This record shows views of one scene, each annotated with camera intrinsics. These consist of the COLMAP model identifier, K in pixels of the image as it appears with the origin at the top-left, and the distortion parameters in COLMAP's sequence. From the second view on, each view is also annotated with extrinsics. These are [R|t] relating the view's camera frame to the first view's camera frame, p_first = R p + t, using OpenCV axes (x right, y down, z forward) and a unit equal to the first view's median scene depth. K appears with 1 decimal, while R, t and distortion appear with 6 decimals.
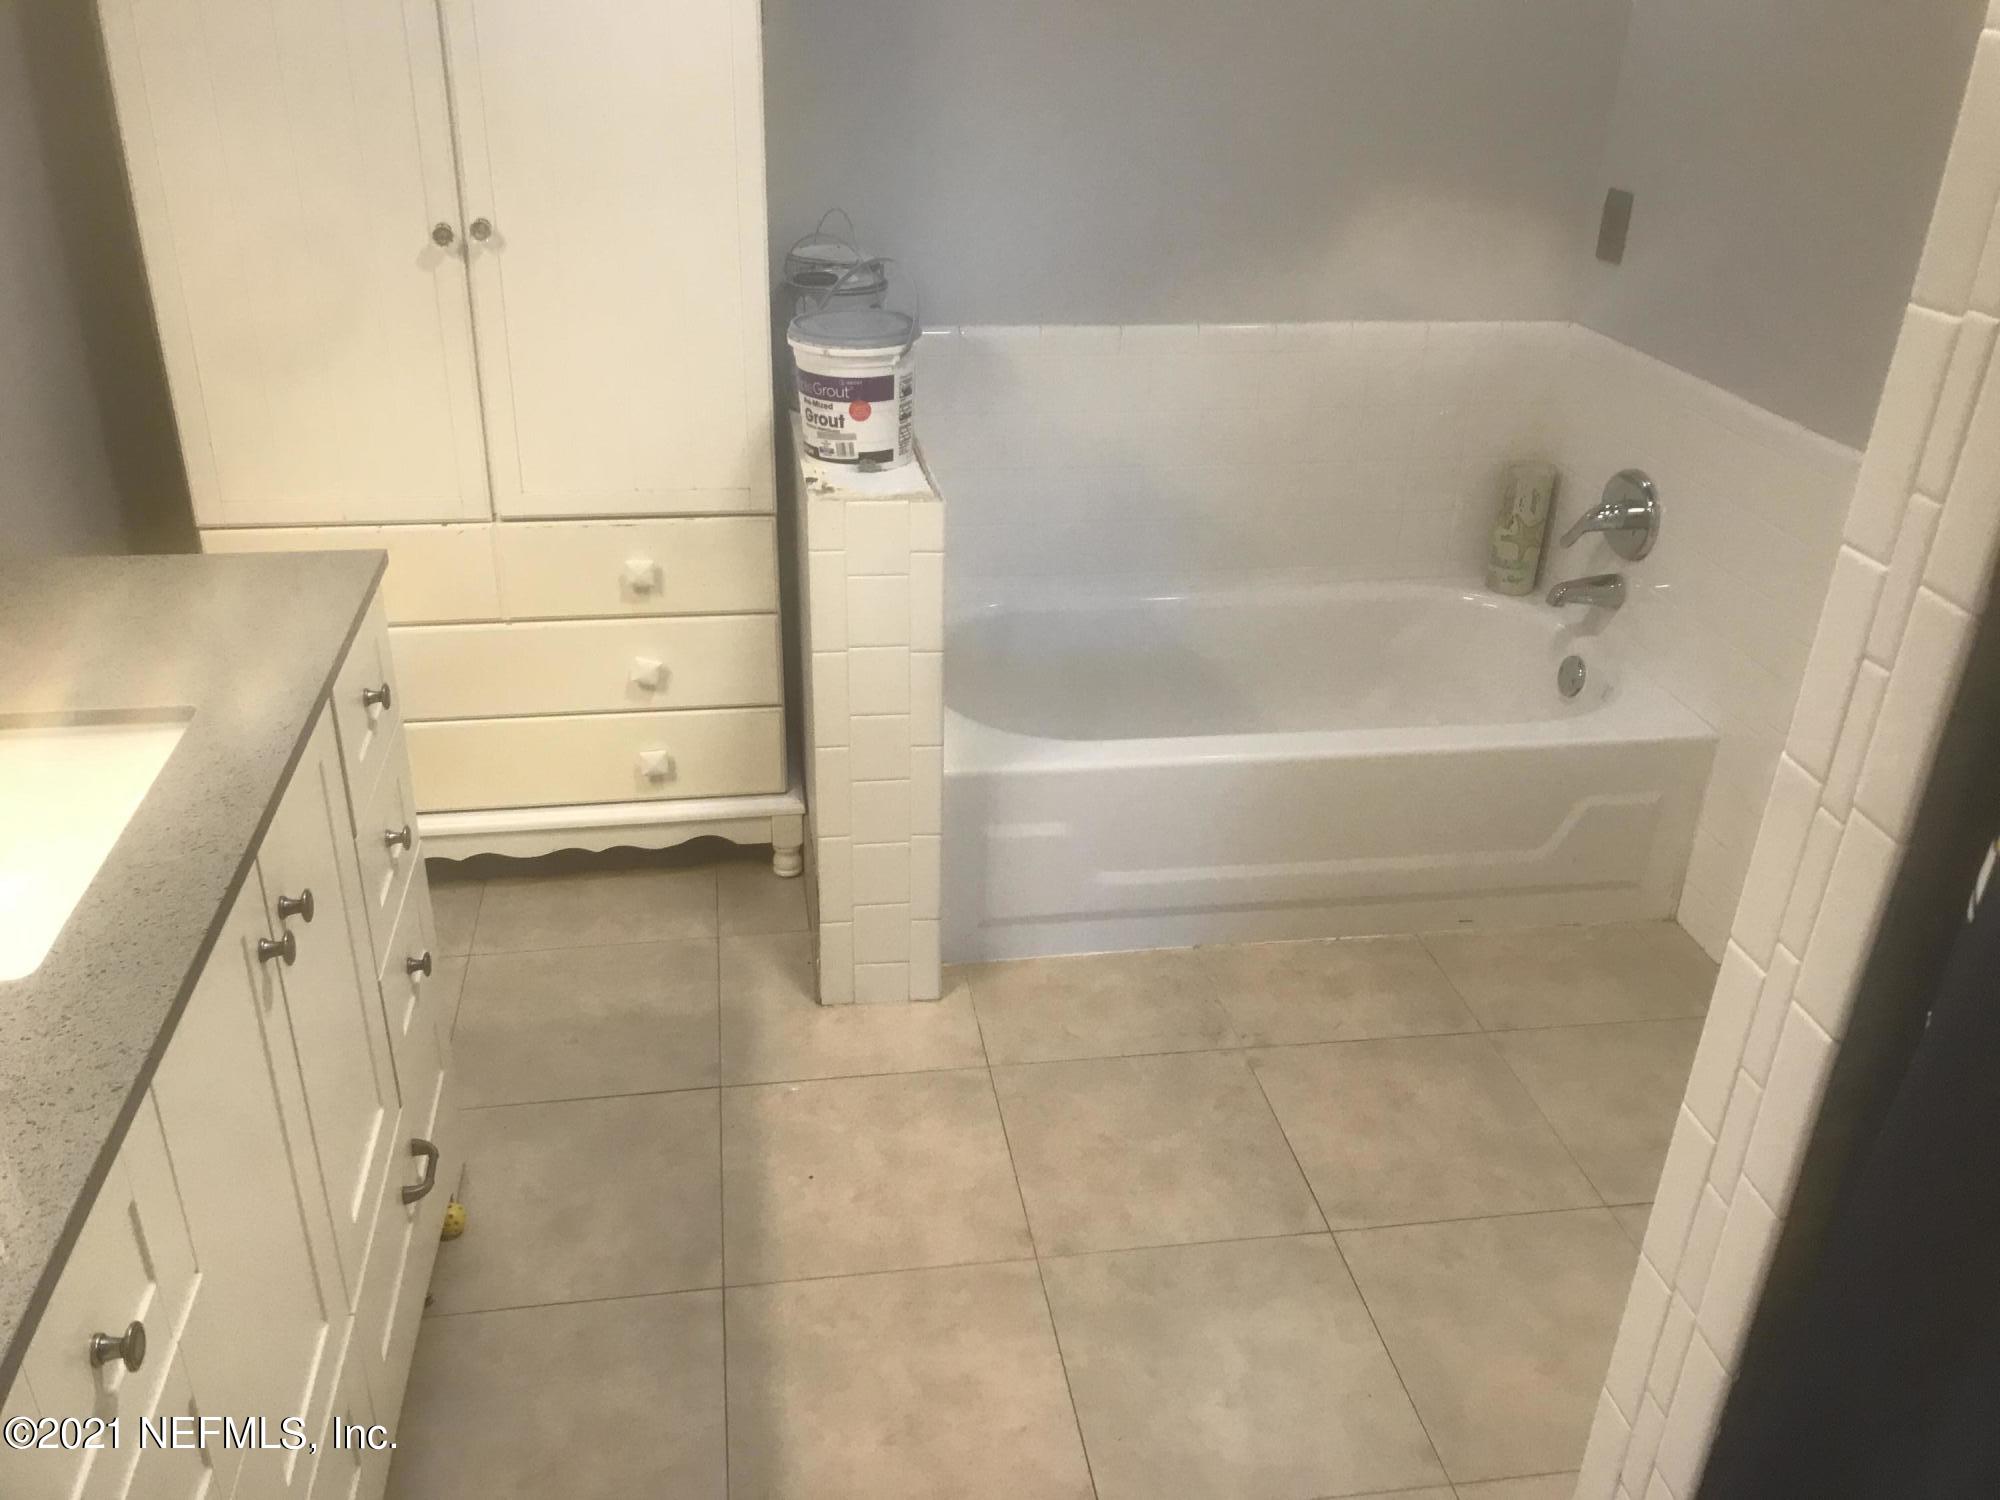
lens RADIAL K [[1624.7, 0, 1002.7], [0, 1624.7, 746.5], [0, 0, 1]] dist [0.044473, -0.070209]
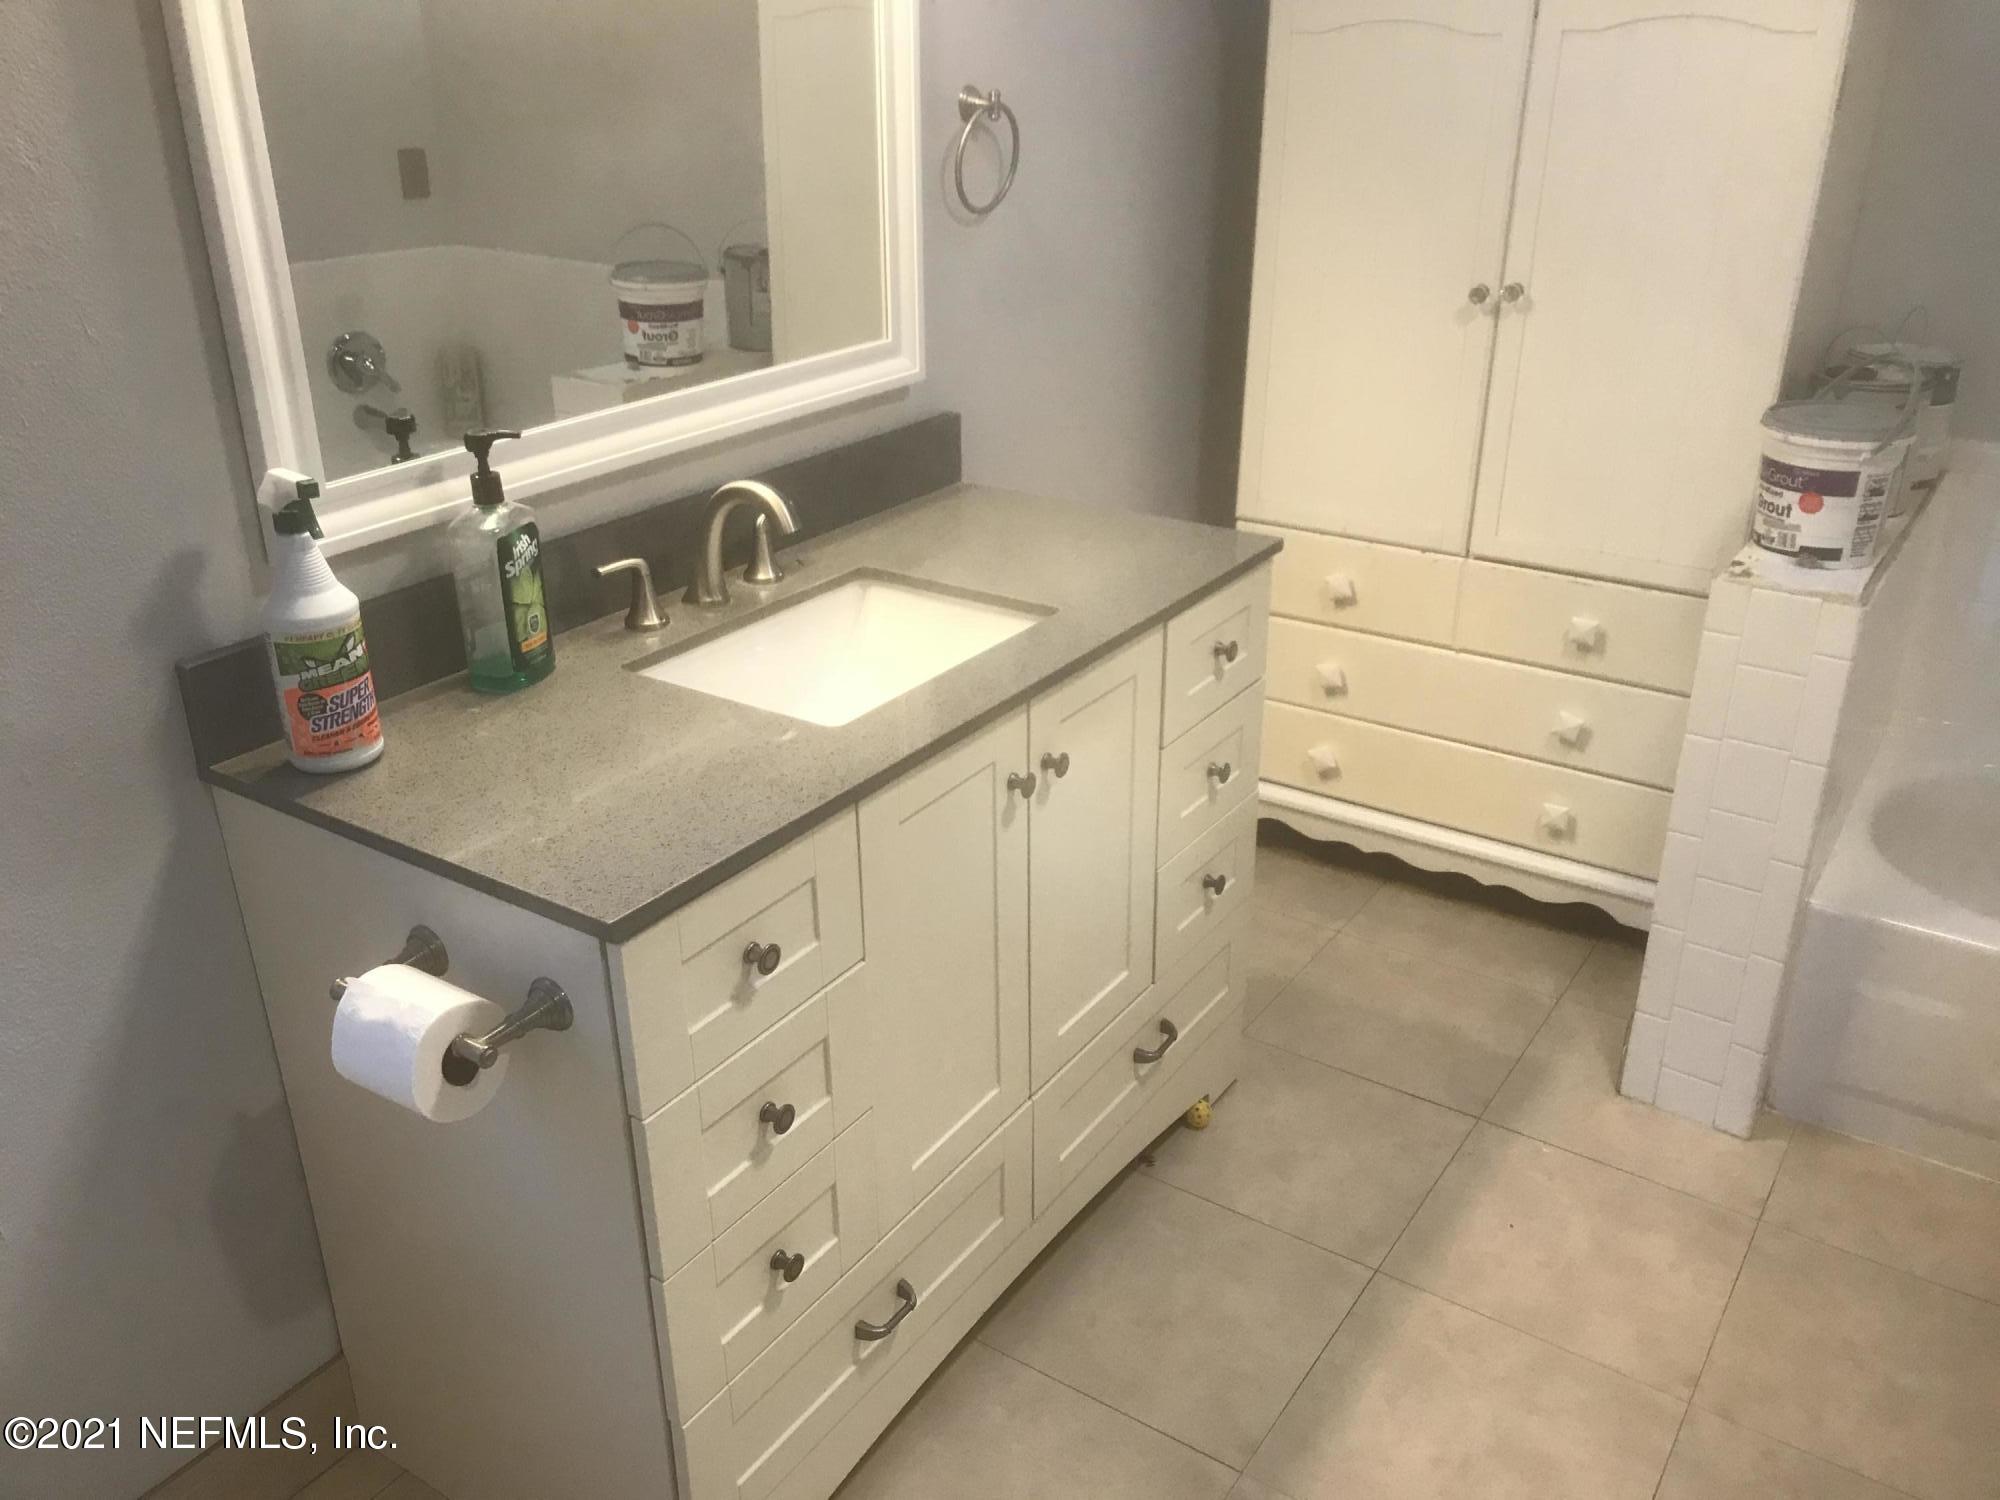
lens RADIAL K [[1624.7, 0, 985.6], [0, 1624.7, 750.3], [0, 0, 1]] dist [0.044473, -0.070209]
pose [[0.720797, 0.257506, -0.643538, 0.214557], [-0.288920, 0.955549, 0.058749, 0.016070], [0.630061, 0.143585, 0.763156, -0.018193]]
